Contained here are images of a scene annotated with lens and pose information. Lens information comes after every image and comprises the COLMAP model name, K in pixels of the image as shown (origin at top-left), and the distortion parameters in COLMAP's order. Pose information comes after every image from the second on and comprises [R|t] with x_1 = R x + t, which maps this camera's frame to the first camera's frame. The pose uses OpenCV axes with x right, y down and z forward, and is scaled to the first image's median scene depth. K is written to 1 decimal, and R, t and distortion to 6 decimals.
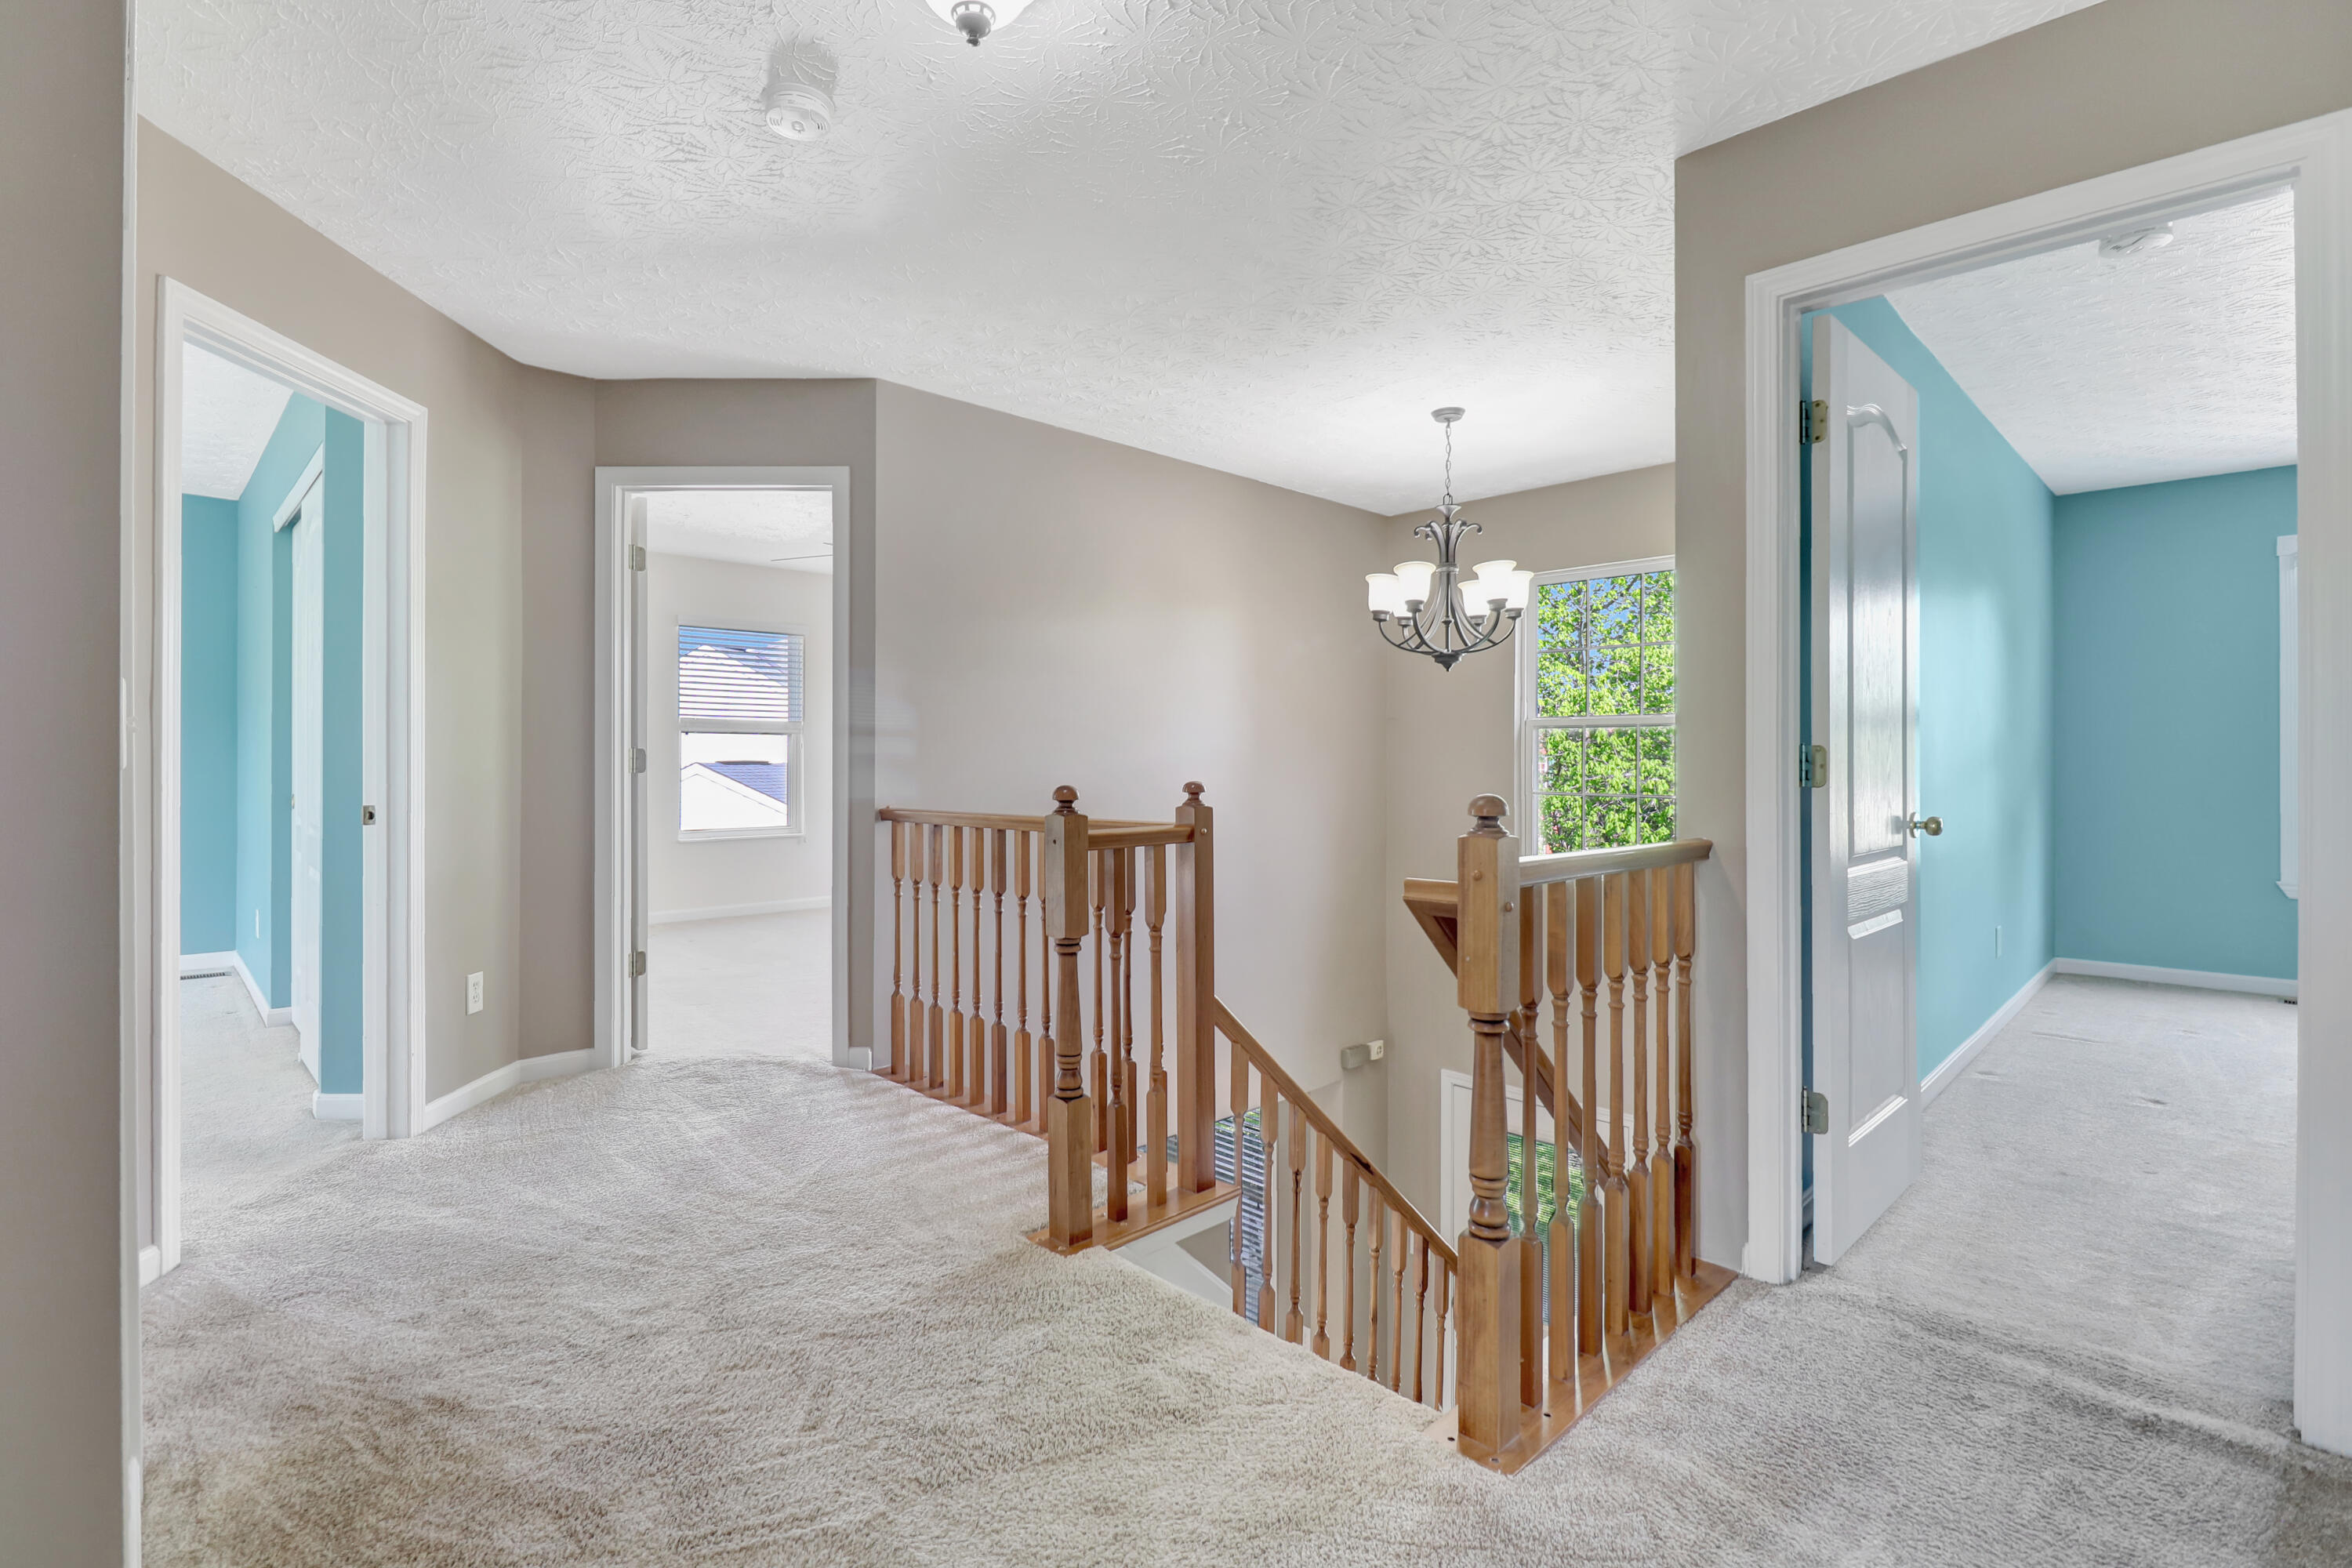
lens RADIAL K [[1099.2, 0, 1179.1], [0, 1099.2, 780.0], [0, 0, 1]] dist [0.018866, 0.000242]
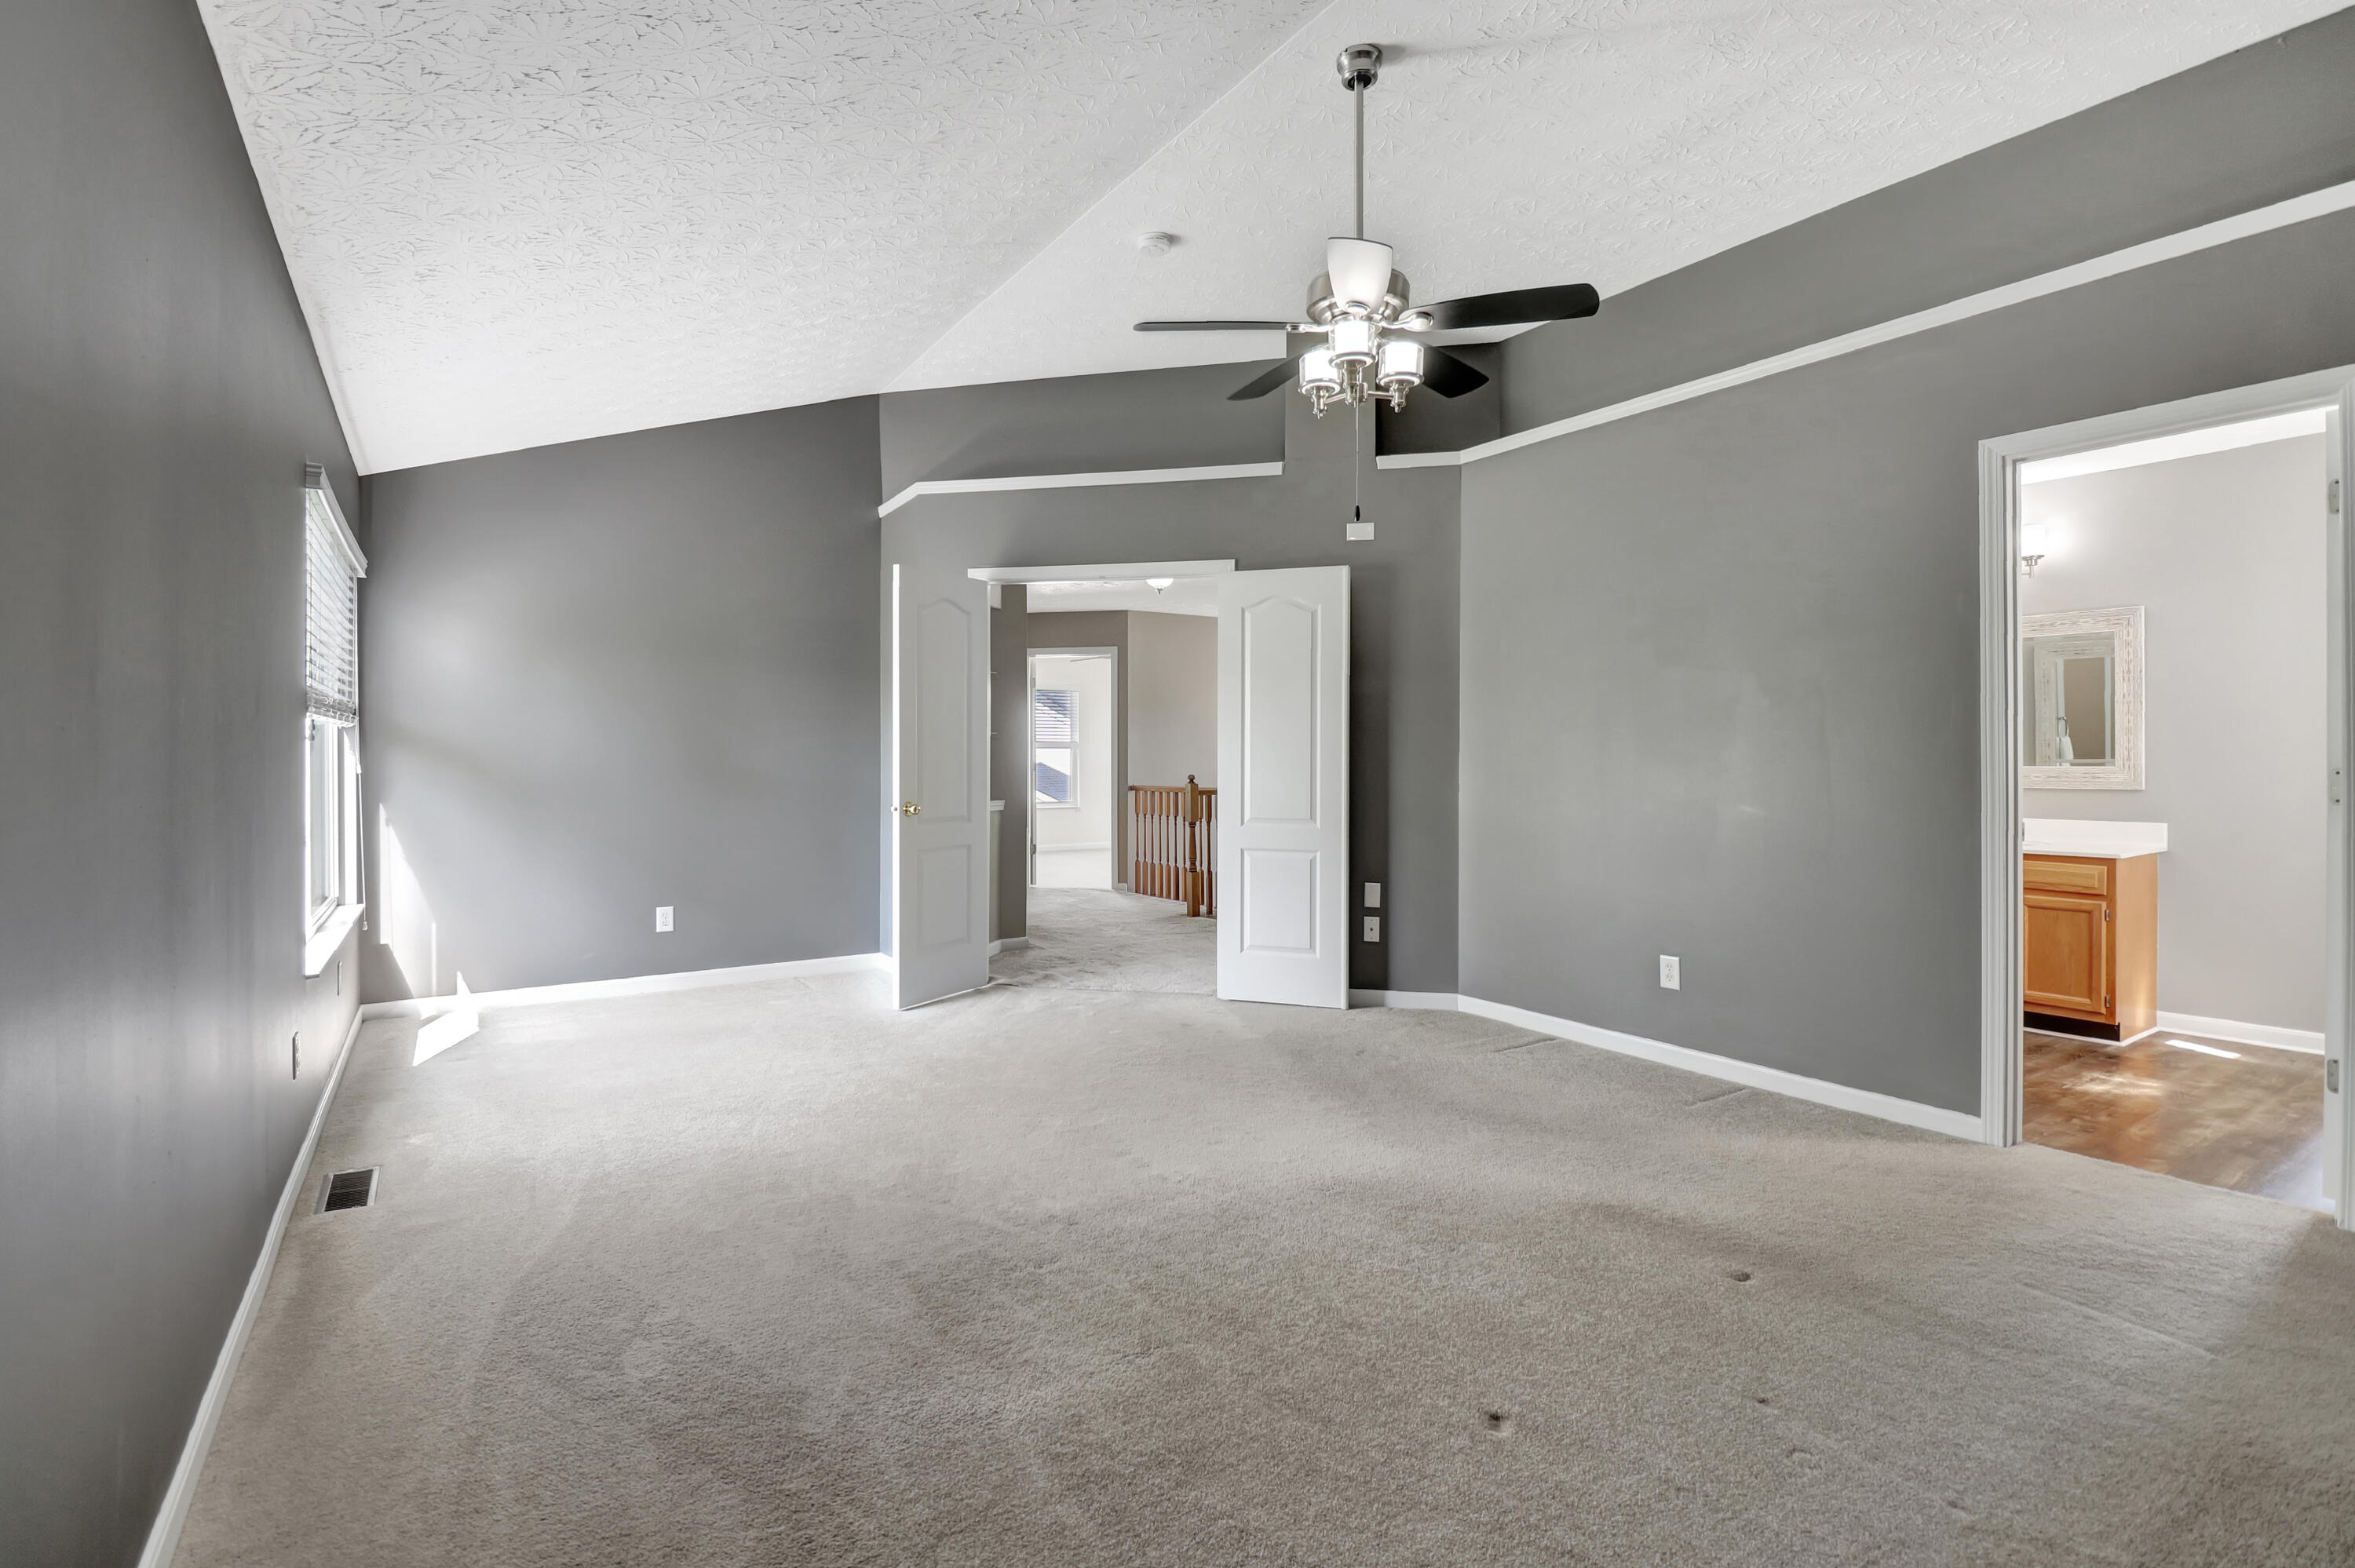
lens RADIAL K [[1100.5, 0, 1177.6], [0, 1100.5, 777.9], [0, 0, 1]] dist [0.018866, 0.000242]
pose [[0.980885, -0.005400, -0.194512, 0.328549], [0.006605, 0.999963, 0.005548, -0.004452], [0.194475, -0.006727, 0.980884, -1.472410]]
